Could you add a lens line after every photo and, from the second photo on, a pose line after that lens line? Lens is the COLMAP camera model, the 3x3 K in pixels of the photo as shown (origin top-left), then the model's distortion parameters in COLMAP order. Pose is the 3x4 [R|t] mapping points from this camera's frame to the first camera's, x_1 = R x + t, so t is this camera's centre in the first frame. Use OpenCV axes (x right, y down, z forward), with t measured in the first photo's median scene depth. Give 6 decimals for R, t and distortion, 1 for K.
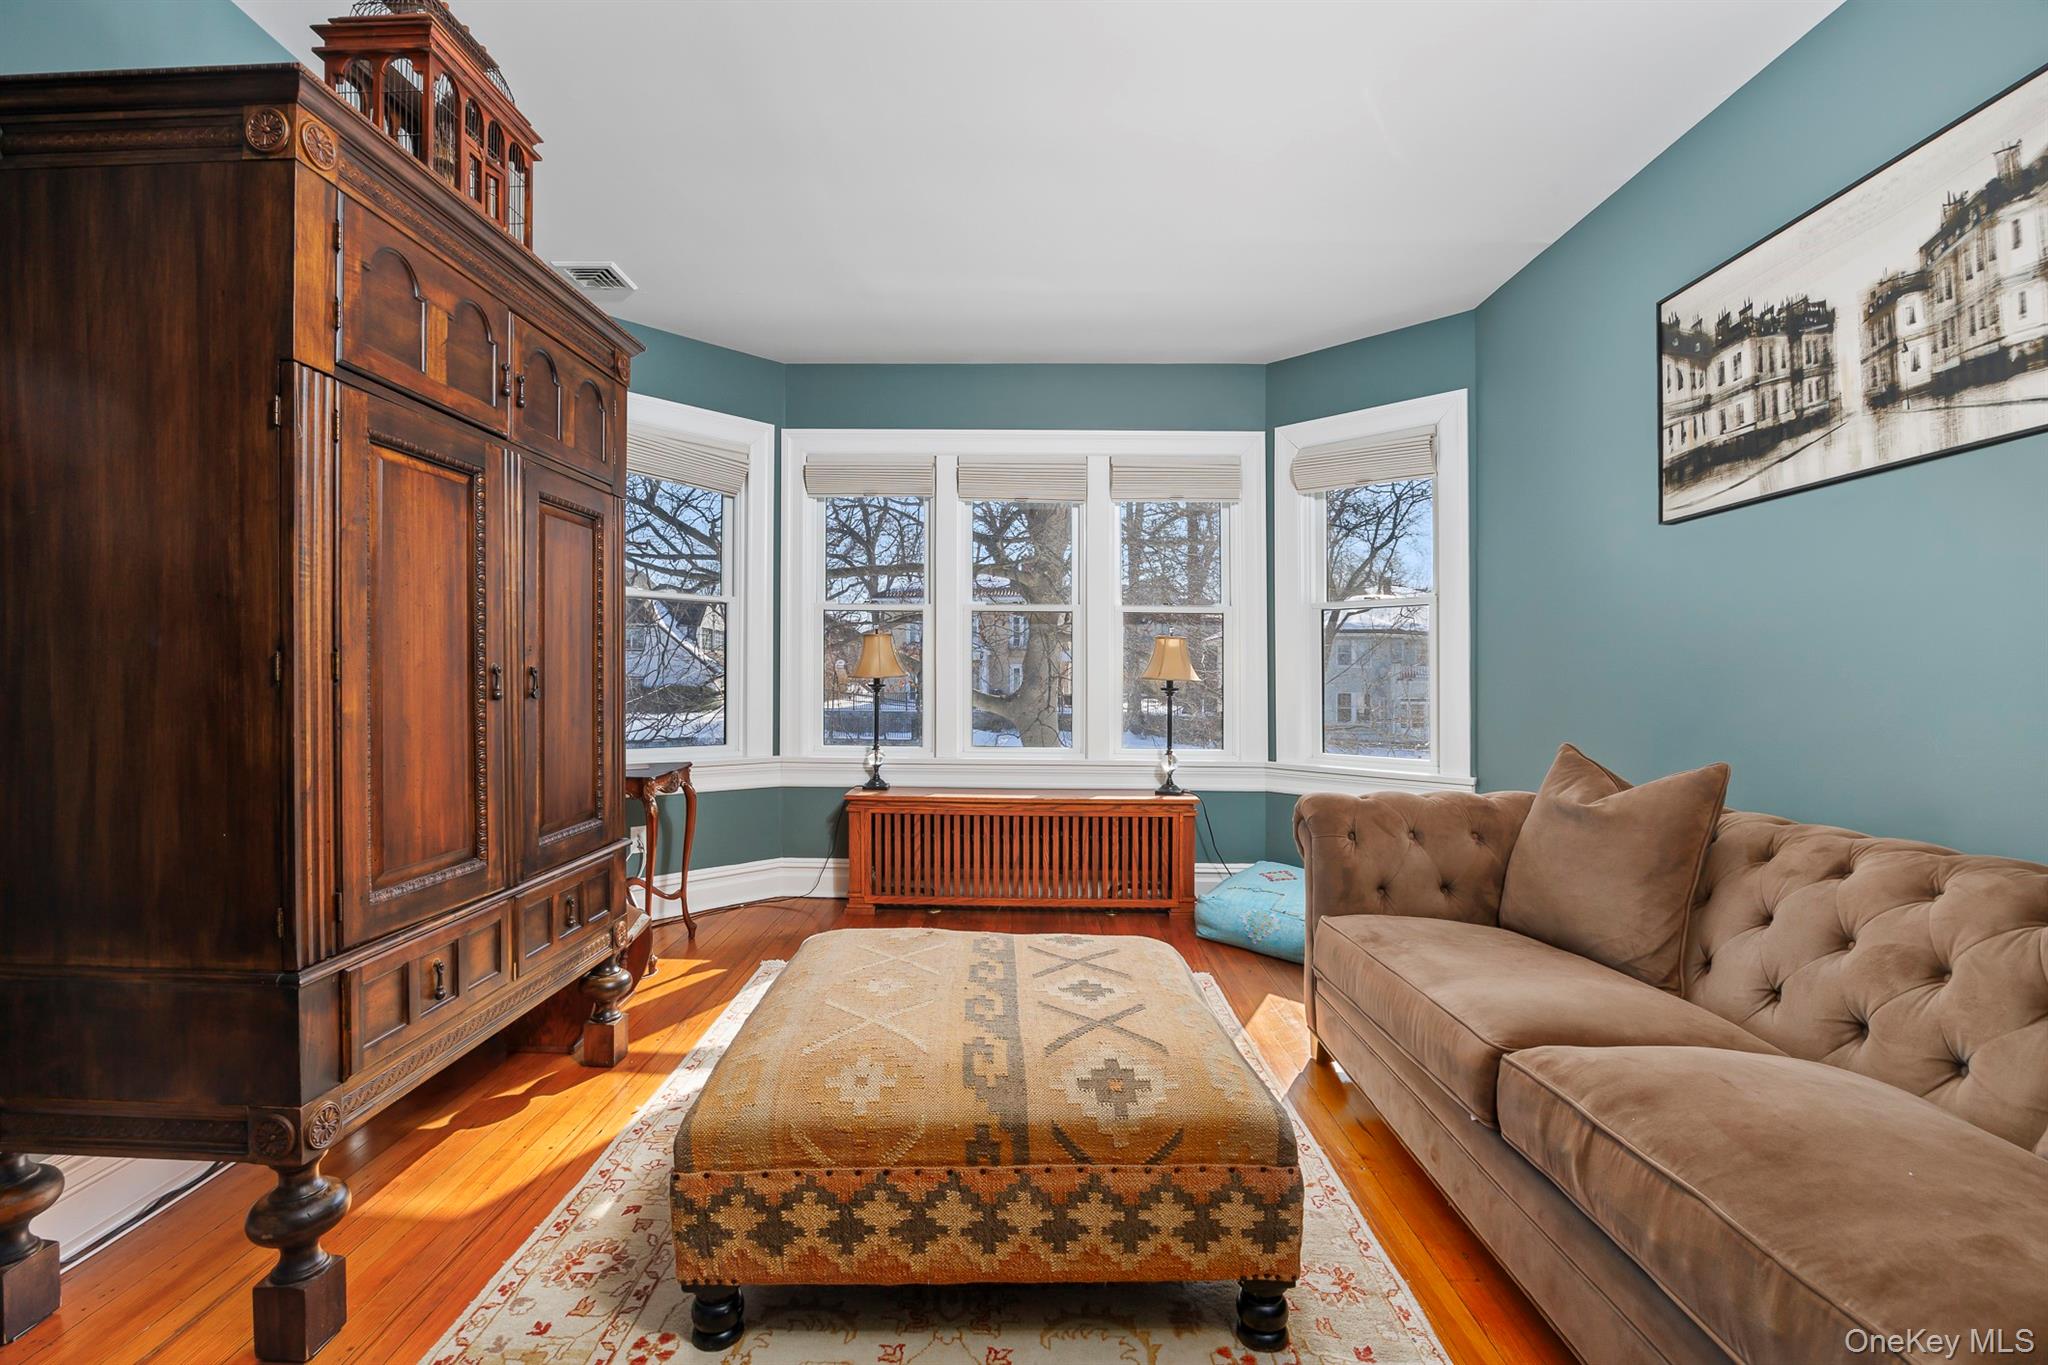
lens RADIAL K [[932.9, 0, 1020.4], [0, 932.9, 683.1], [0, 0, 1]] dist [0.000837, 0.000004]
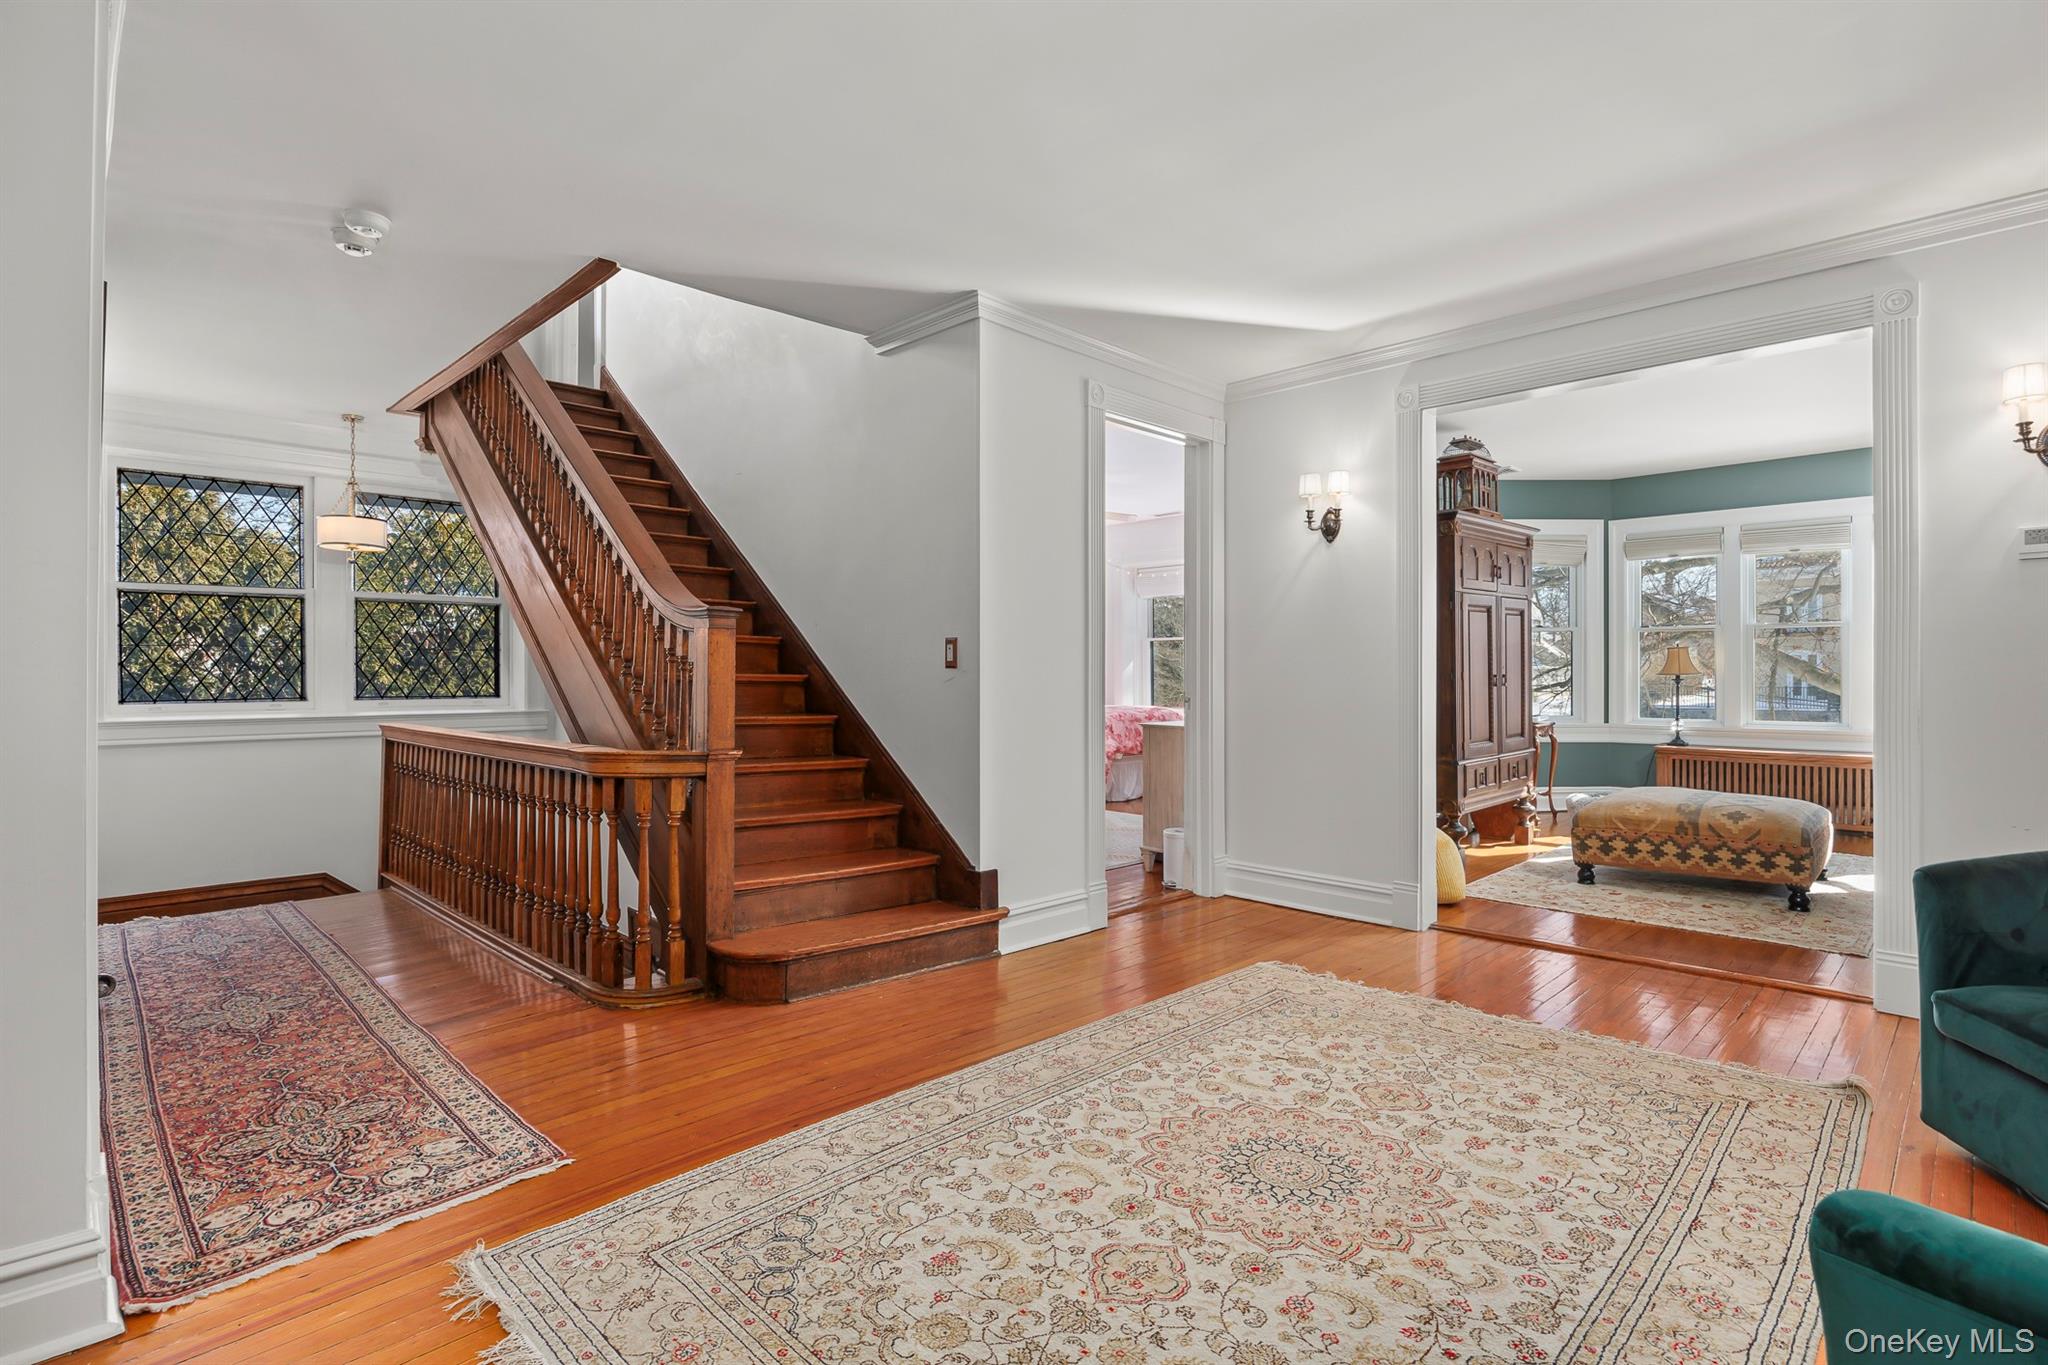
lens RADIAL K [[1001.5, 0, 1023.1], [0, 1001.5, 678.8], [0, 0, 1]] dist [-0.001022, -0.000139]
pose [[0.707894, -0.006475, -0.706289, 0.766568], [0.007060, 0.999973, -0.002091, -0.012868], [0.706284, -0.003506, 0.707920, -2.909880]]
